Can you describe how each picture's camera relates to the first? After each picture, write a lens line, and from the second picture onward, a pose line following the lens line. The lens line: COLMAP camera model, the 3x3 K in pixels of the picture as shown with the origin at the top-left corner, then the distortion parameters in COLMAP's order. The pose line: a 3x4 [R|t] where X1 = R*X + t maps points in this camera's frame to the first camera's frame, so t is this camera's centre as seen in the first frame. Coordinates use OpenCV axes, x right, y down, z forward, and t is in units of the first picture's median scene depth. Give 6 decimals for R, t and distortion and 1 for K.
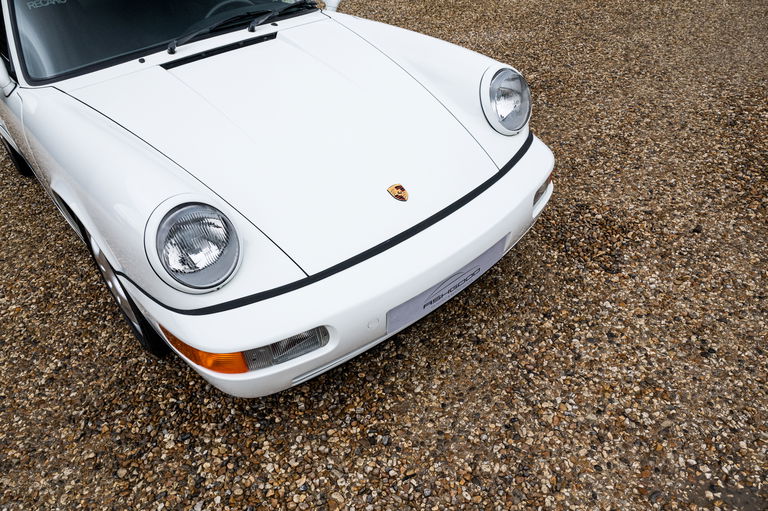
lens RADIAL K [[552.6, 0, 384.0], [0, 552.6, 255.5], [0, 0, 1]] dist [-0.000863, -0.001107]
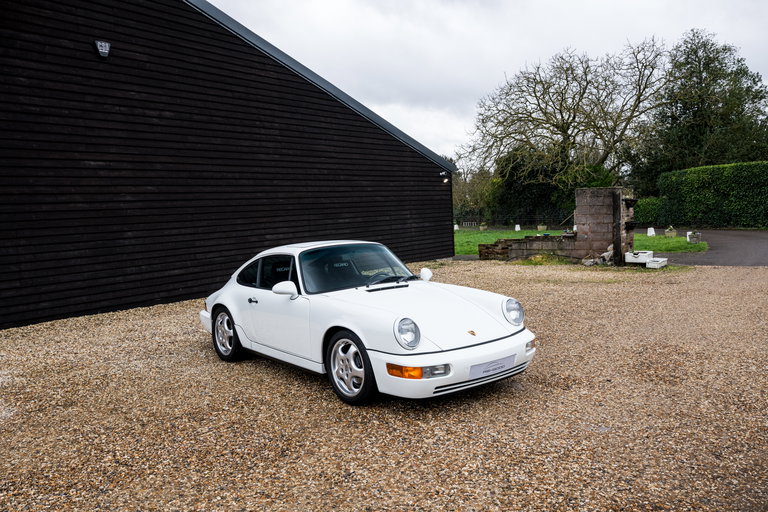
lens RADIAL K [[634.6, 0, 384.0], [0, 634.6, 256.0], [0, 0, 1]] dist [0.000478, 0.000141]
pose [[0.997810, 0.063322, -0.019114, -0.287519], [-0.064095, 0.854278, -0.515849, 0.931847], [-0.016336, 0.515945, 0.856466, -1.409553]]
